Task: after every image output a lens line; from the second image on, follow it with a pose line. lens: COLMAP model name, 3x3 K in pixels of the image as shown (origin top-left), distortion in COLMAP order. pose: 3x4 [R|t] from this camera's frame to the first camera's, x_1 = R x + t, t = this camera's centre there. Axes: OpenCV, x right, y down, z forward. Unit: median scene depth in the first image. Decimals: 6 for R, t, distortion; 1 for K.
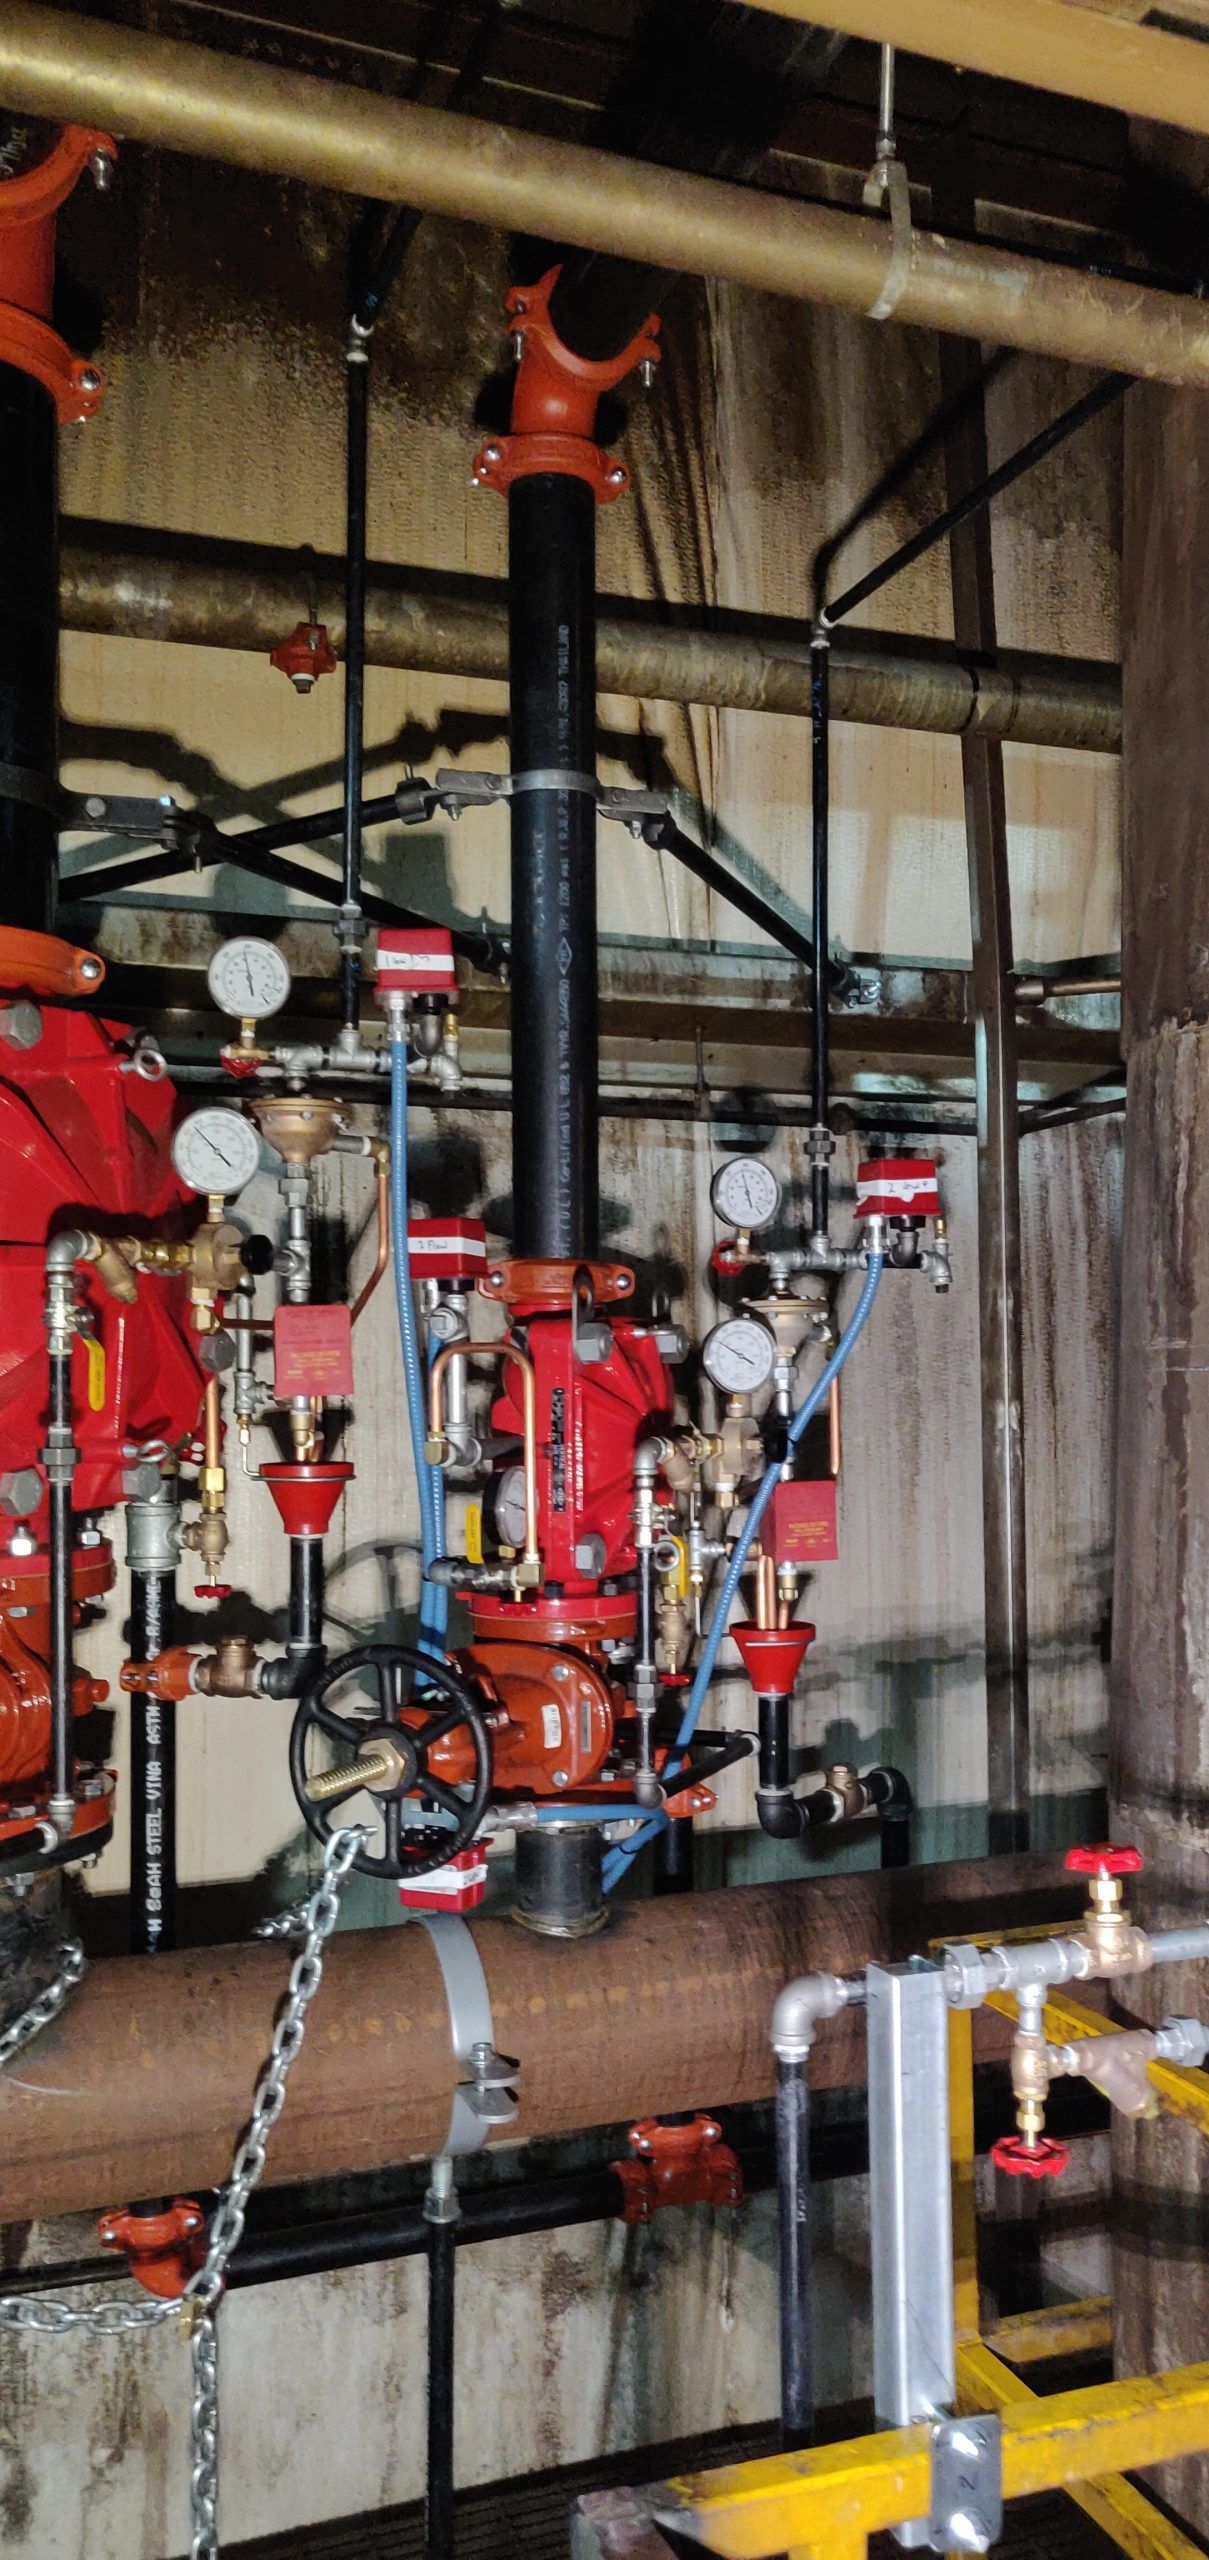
lens RADIAL K [[1850.6, 0, 604.5], [0, 1850.6, 1280.0], [0, 0, 1]] dist [-0.019759, 0.071188]
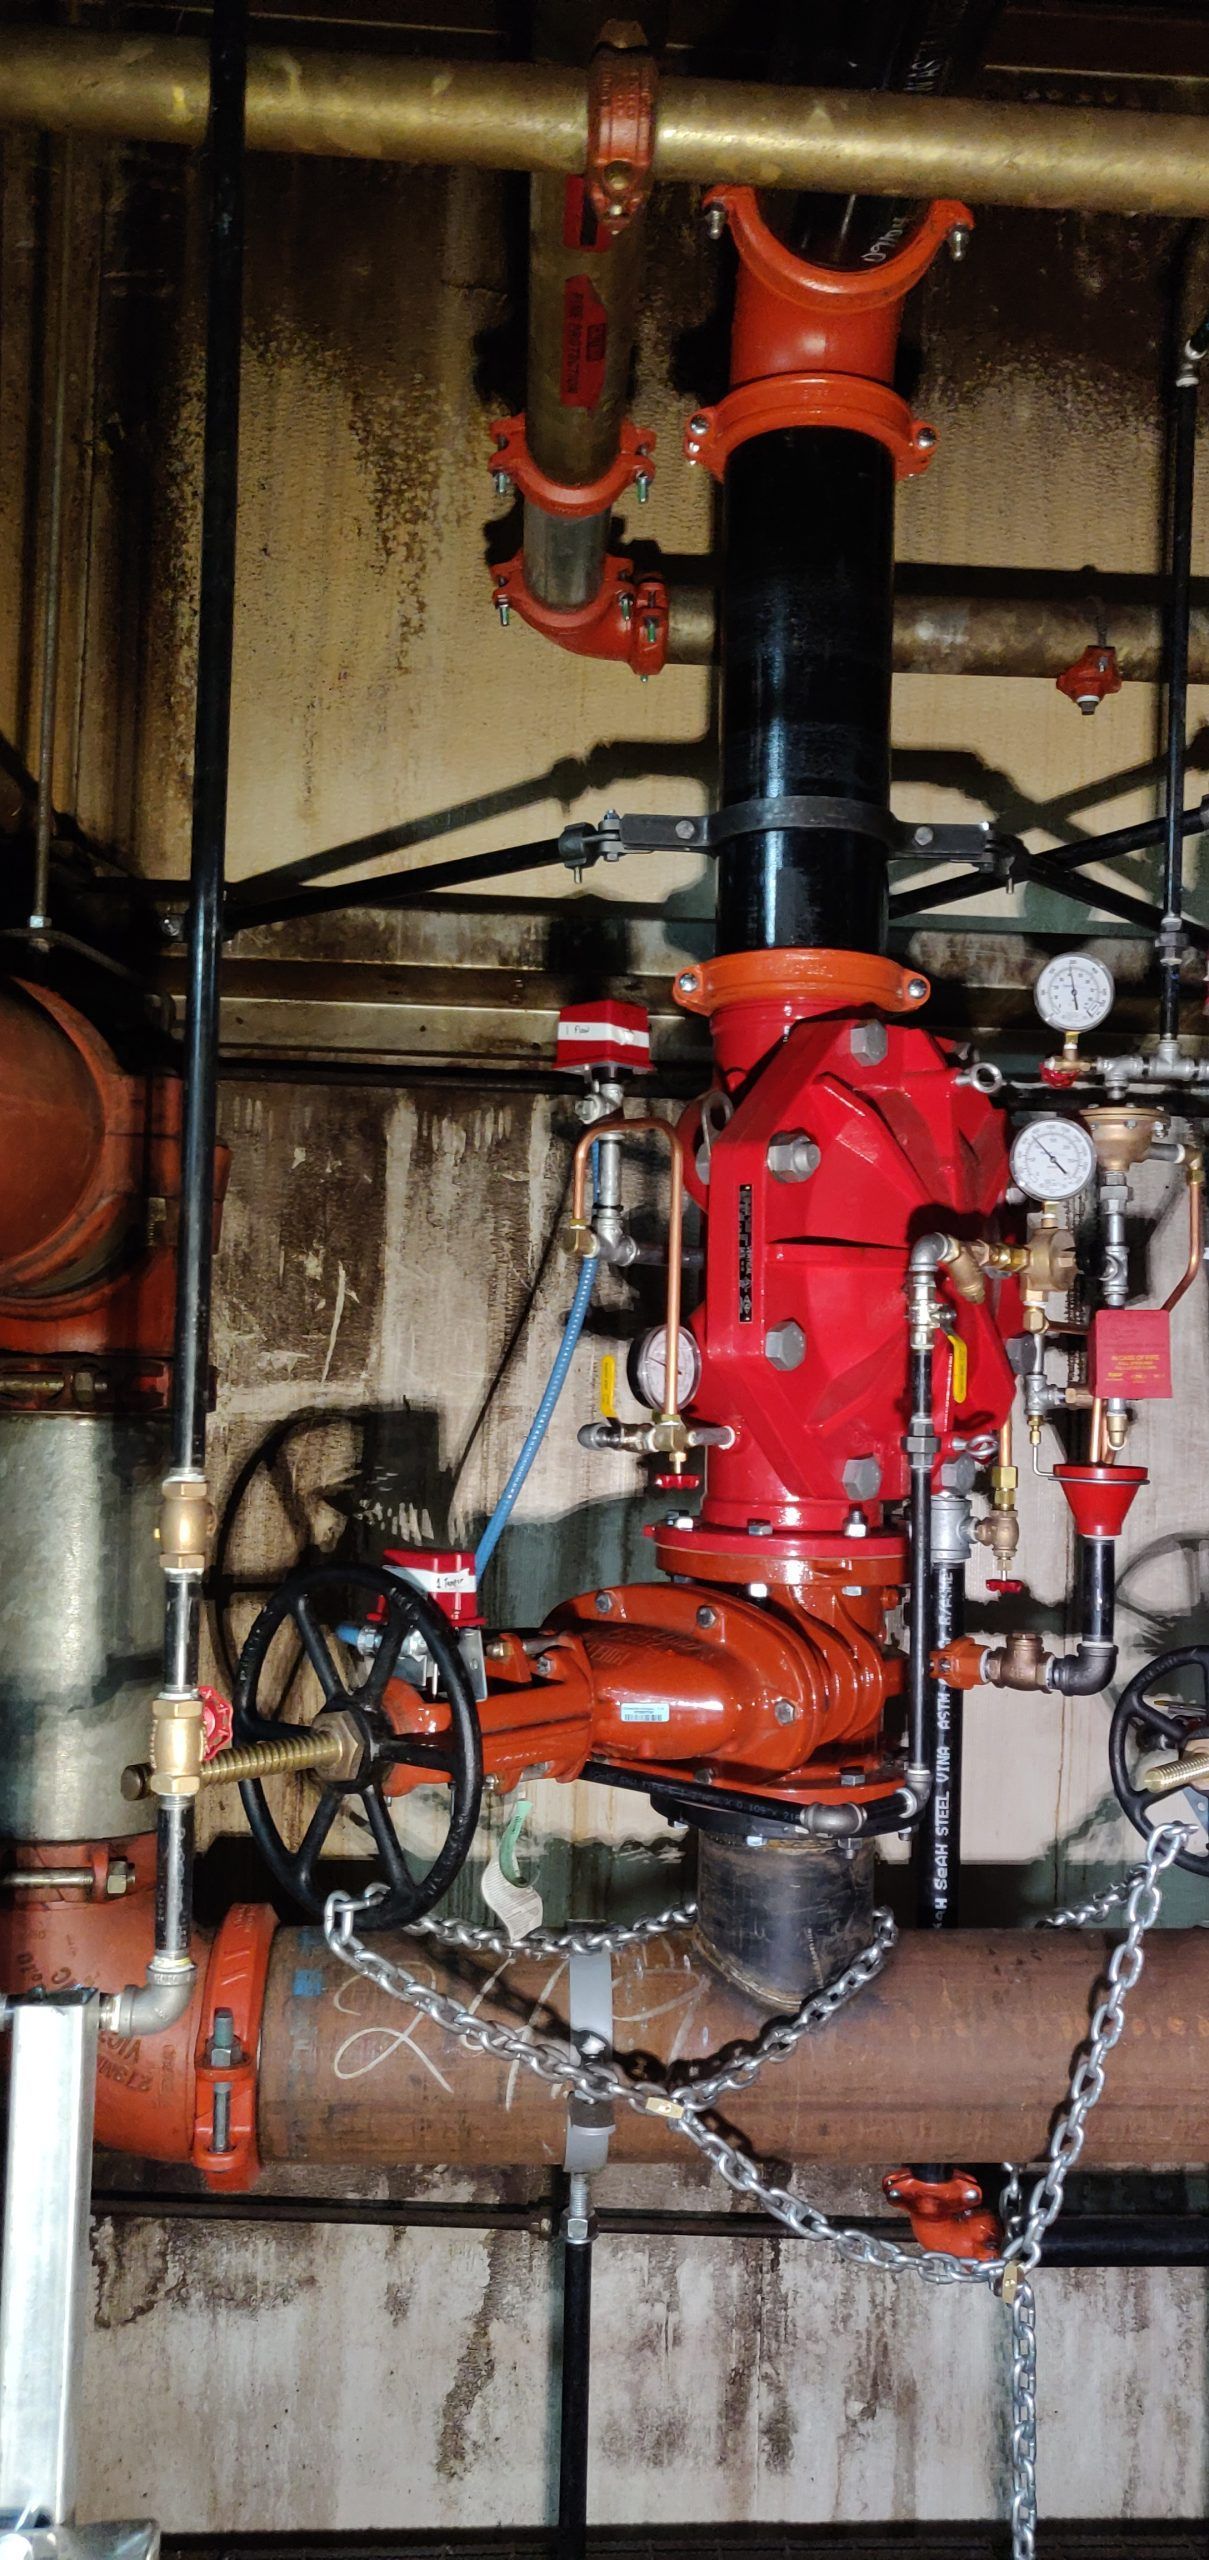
lens RADIAL K [[1866.7, 0, 574.3], [0, 1866.7, 1278.5], [0, 0, 1]] dist [-0.026651, 0.078883]
pose [[0.958353, 0.011312, -0.285362, -0.155442], [-0.015024, 0.999829, -0.010820, 0.011998], [0.285190, 0.014656, 0.958359, -0.074896]]
